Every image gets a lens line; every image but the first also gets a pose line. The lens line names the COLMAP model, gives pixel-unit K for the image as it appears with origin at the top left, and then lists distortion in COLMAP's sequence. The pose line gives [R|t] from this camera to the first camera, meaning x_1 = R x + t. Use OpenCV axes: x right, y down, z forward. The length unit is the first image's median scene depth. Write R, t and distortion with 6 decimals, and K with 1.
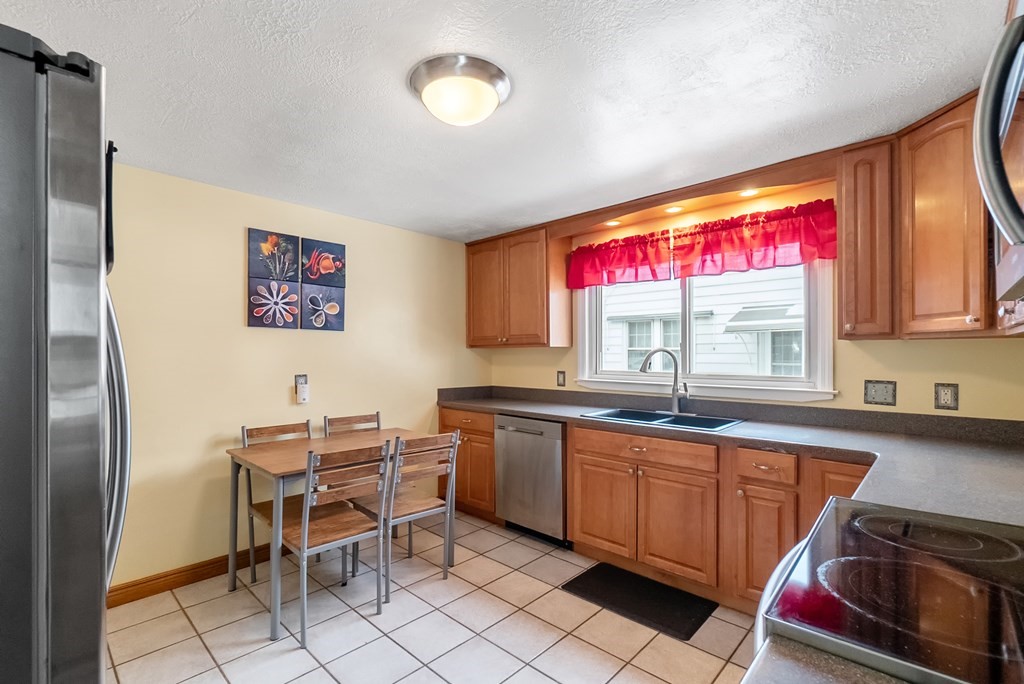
lens RADIAL K [[469.2, 0, 511.1], [0, 469.2, 342.8], [0, 0, 1]] dist [-0.000733, -0.000090]
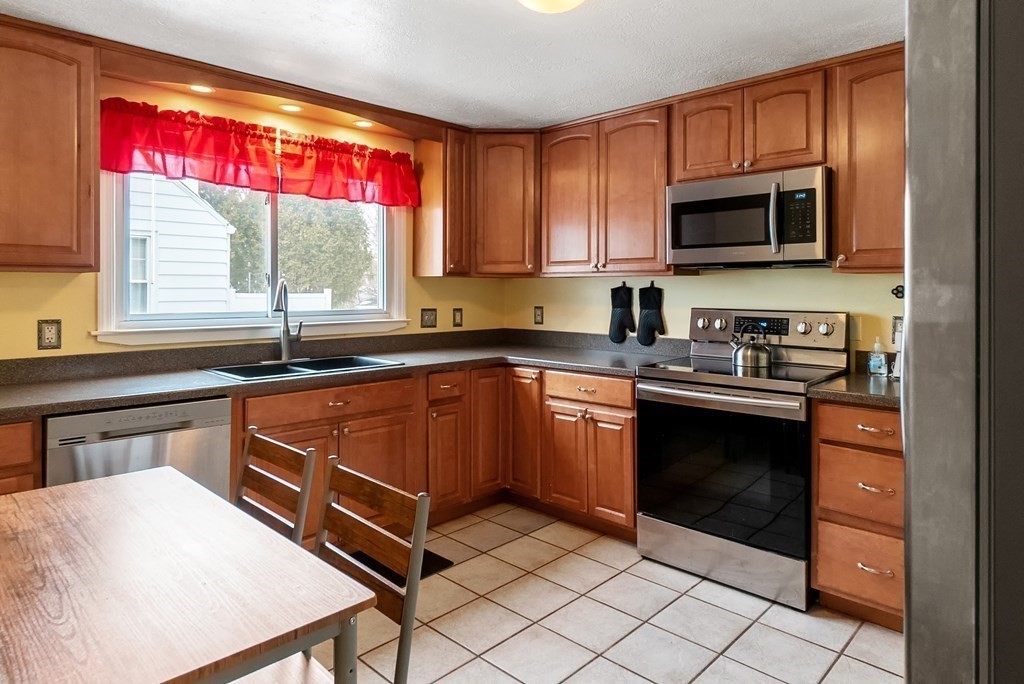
lens RADIAL K [[580.4, 0, 510.7], [0, 580.4, 289.0], [0, 0, 1]] dist [-0.001318, 0.000052]
pose [[0.045620, -0.001713, 0.998957, -0.620940], [-0.028499, 0.999589, 0.003016, 0.012584], [-0.998552, -0.028607, 0.045552, 0.562871]]
